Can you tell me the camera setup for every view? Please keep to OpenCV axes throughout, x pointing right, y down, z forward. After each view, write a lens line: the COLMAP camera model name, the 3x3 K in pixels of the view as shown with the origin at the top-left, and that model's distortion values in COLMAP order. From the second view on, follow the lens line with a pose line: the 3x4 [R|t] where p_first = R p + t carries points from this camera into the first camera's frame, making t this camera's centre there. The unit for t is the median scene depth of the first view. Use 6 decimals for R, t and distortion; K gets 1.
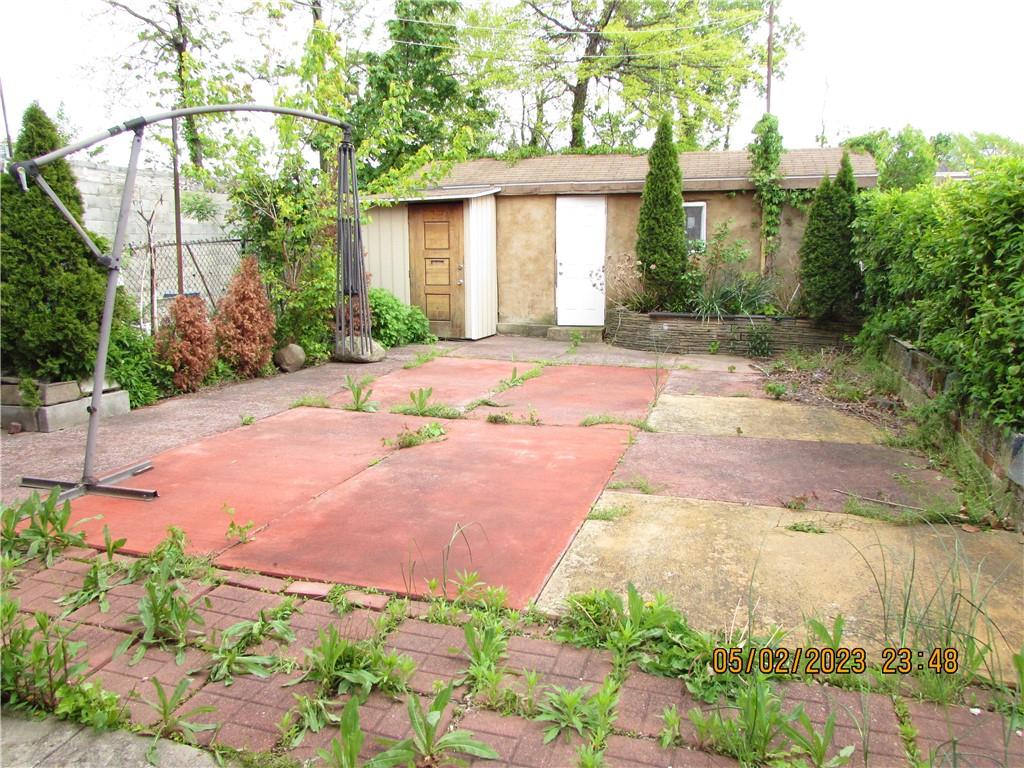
lens RADIAL K [[729.8, 0, 511.6], [0, 729.8, 378.0], [0, 0, 1]] dist [-0.023151, 0.010760]
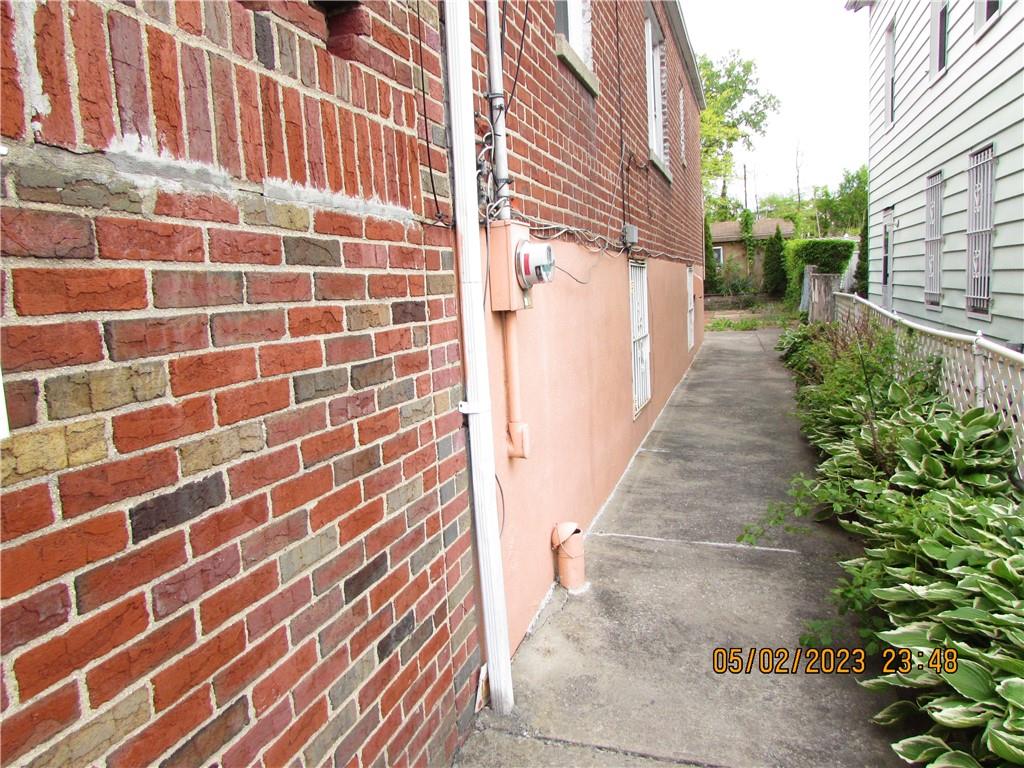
lens RADIAL K [[729.8, 0, 512.3], [0, 729.8, 379.4], [0, 0, 1]] dist [-0.023151, 0.010760]
pose [[0.998547, -0.052998, -0.009729, -0.417841], [0.052553, 0.997758, -0.041446, 0.252206], [0.011904, 0.040874, 0.999093, -1.365589]]
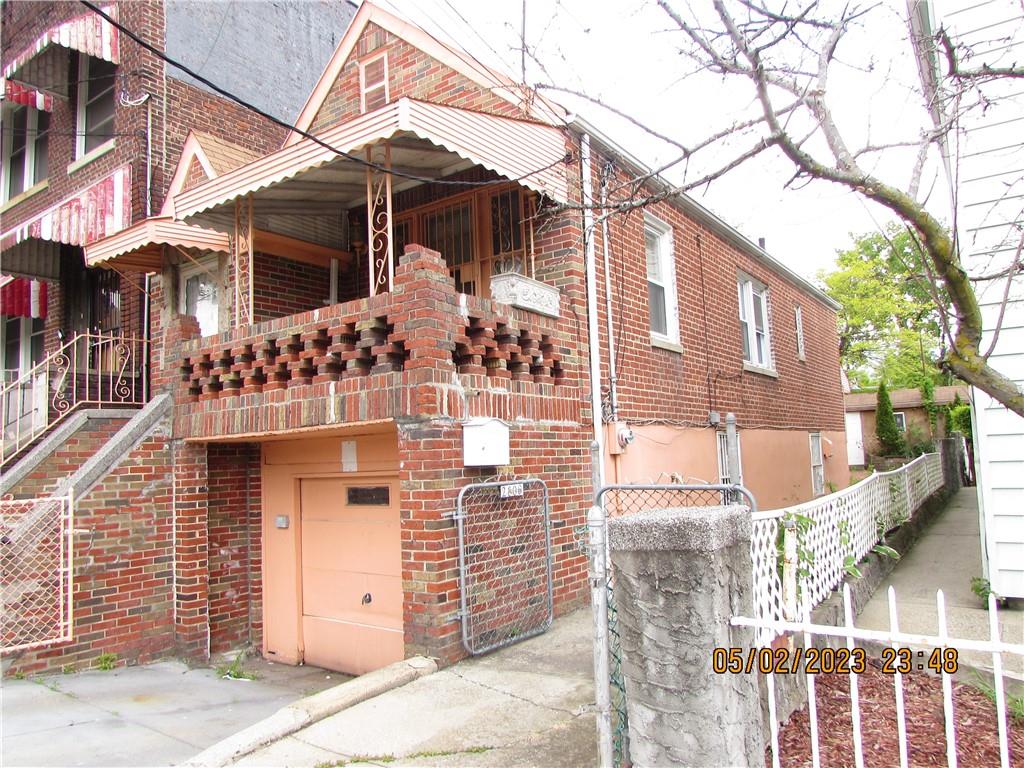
lens RADIAL K [[729.8, 0, 513.2], [0, 729.8, 386.8], [0, 0, 1]] dist [-0.023151, 0.010760]
pose [[0.956178, -0.067043, -0.285005, -0.312749], [-0.007858, 0.967203, -0.253884, 0.332041], [0.292679, 0.244998, 0.924292, -1.794041]]
